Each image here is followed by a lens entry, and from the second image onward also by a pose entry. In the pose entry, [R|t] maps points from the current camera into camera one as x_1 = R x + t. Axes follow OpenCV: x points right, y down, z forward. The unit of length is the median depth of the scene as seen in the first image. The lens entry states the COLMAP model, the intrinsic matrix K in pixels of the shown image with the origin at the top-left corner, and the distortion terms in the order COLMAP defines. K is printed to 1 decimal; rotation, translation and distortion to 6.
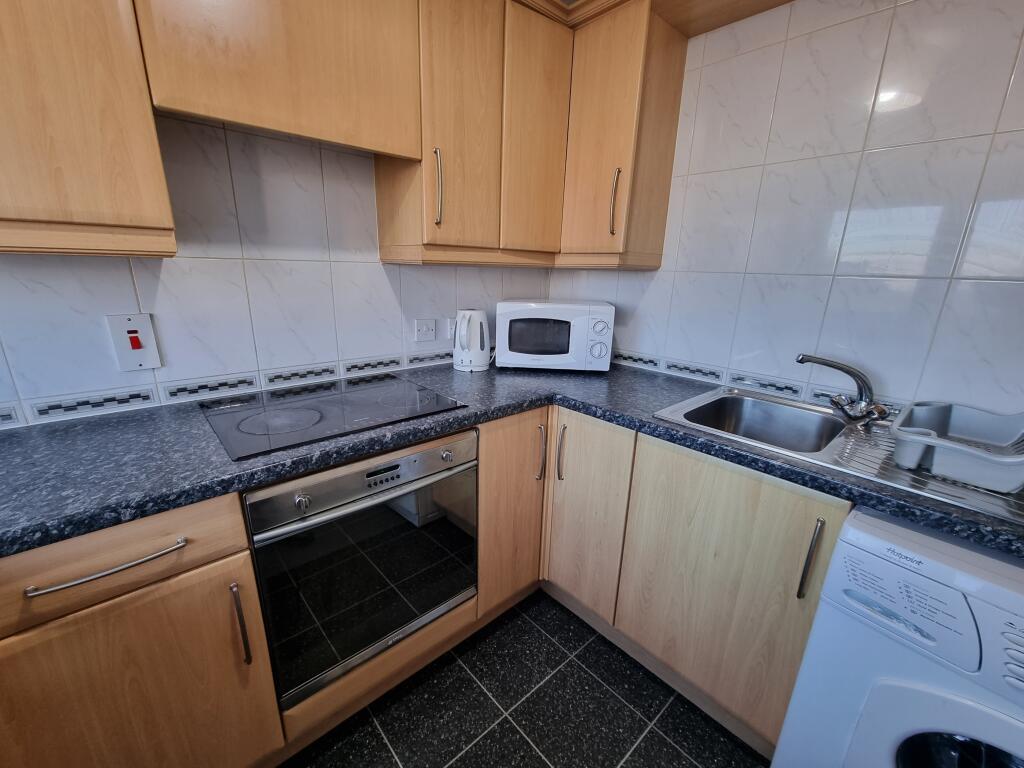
lens RADIAL K [[428.5, 0, 512.3], [0, 428.5, 399.6], [0, 0, 1]] dist [0.002957, -0.000060]
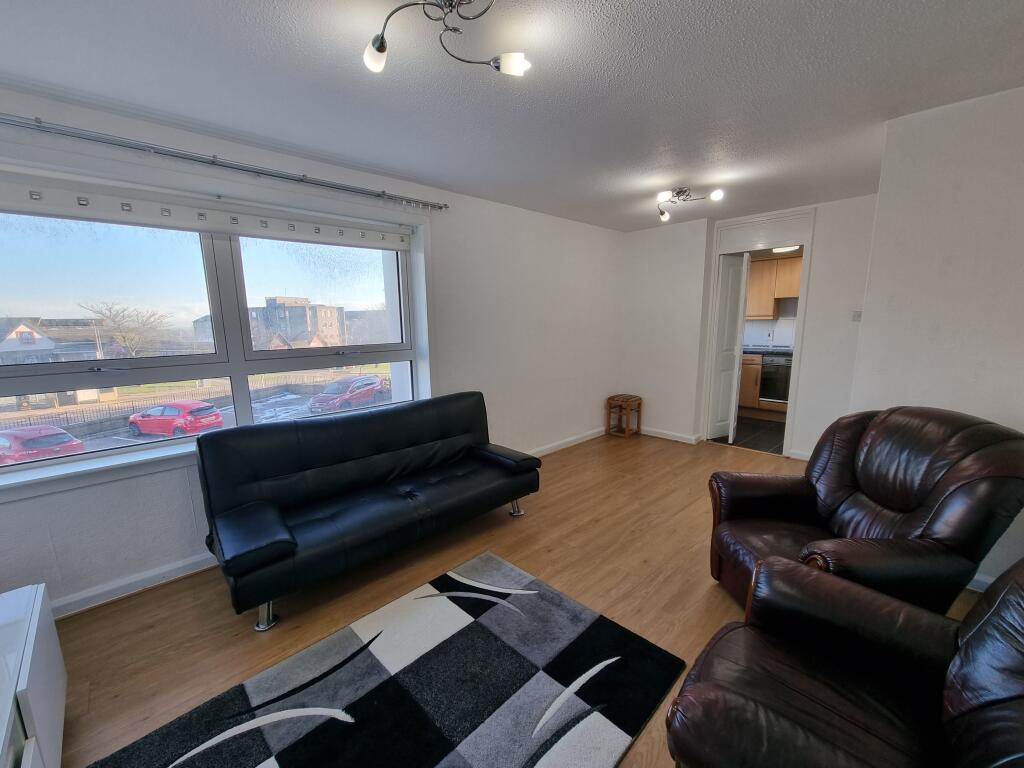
lens RADIAL K [[428.5, 0, 512.3], [0, 428.5, 399.6], [0, 0, 1]] dist [0.002957, -0.000060]
pose [[0.024735, 0.155321, -0.987554, 5.467893], [-0.281617, 0.948932, 0.142193, 0.941363], [0.959208, 0.274595, 0.067213, -2.722438]]
